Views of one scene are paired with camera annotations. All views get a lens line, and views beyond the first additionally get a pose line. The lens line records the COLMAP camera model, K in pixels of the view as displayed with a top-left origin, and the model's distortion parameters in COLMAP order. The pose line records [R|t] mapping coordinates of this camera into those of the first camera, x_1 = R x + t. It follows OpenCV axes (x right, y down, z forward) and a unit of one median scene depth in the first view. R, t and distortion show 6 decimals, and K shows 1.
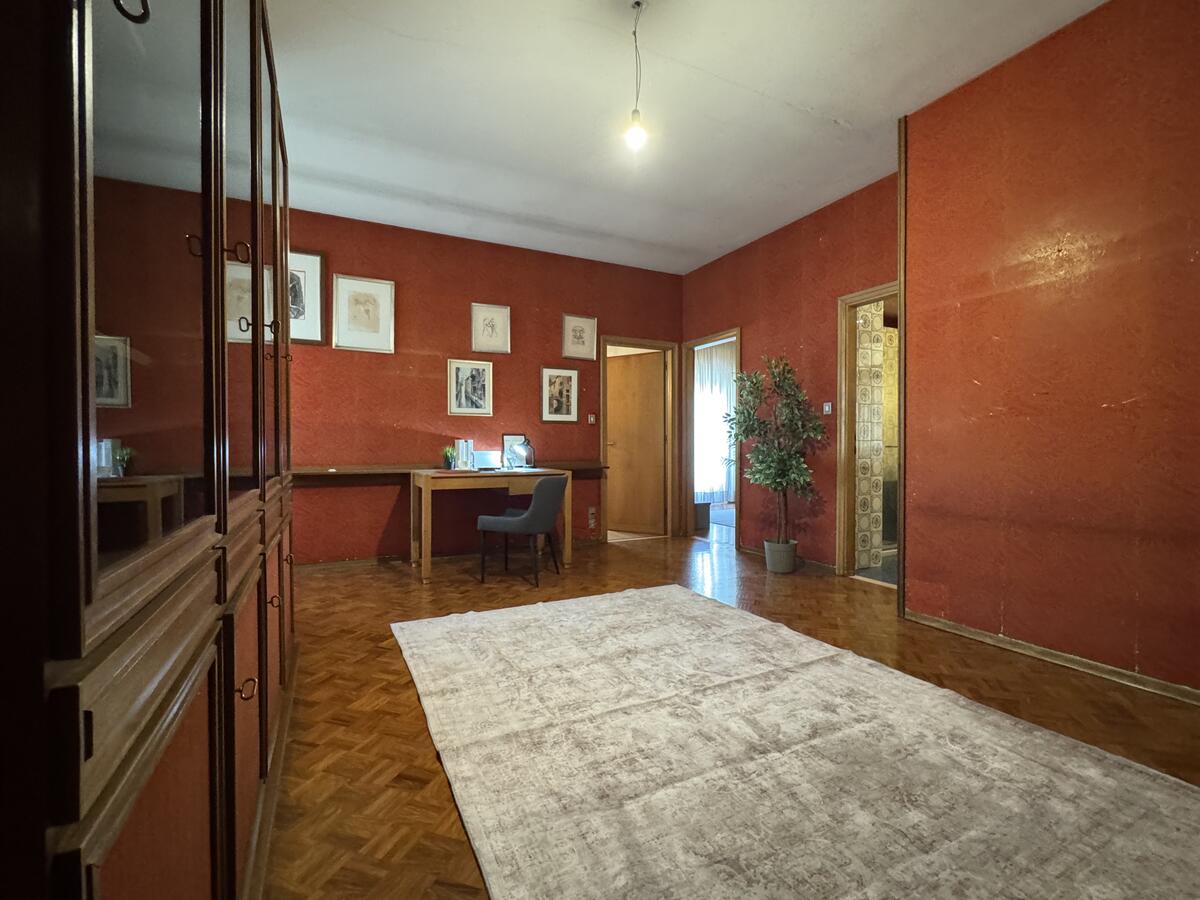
lens RADIAL K [[545.0, 0, 601.8], [0, 545.0, 451.5], [0, 0, 1]] dist [-0.001165, -0.000641]
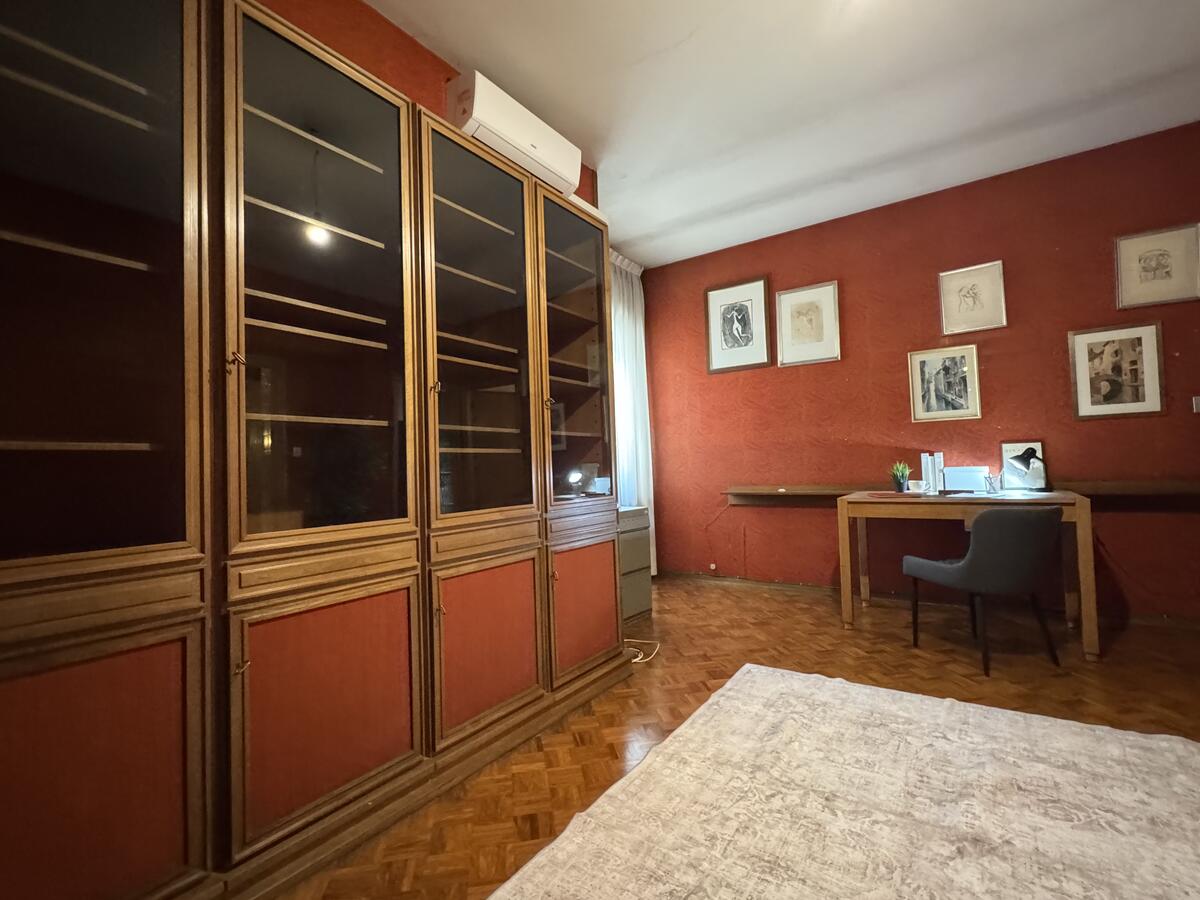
lens RADIAL K [[545.0, 0, 601.8], [0, 545.0, 451.5], [0, 0, 1]] dist [-0.001165, -0.000641]
pose [[0.476216, -0.043853, -0.878234, 0.267957], [0.025585, 0.999024, -0.036011, -0.010154], [0.878956, -0.005321, 0.476873, 0.298286]]
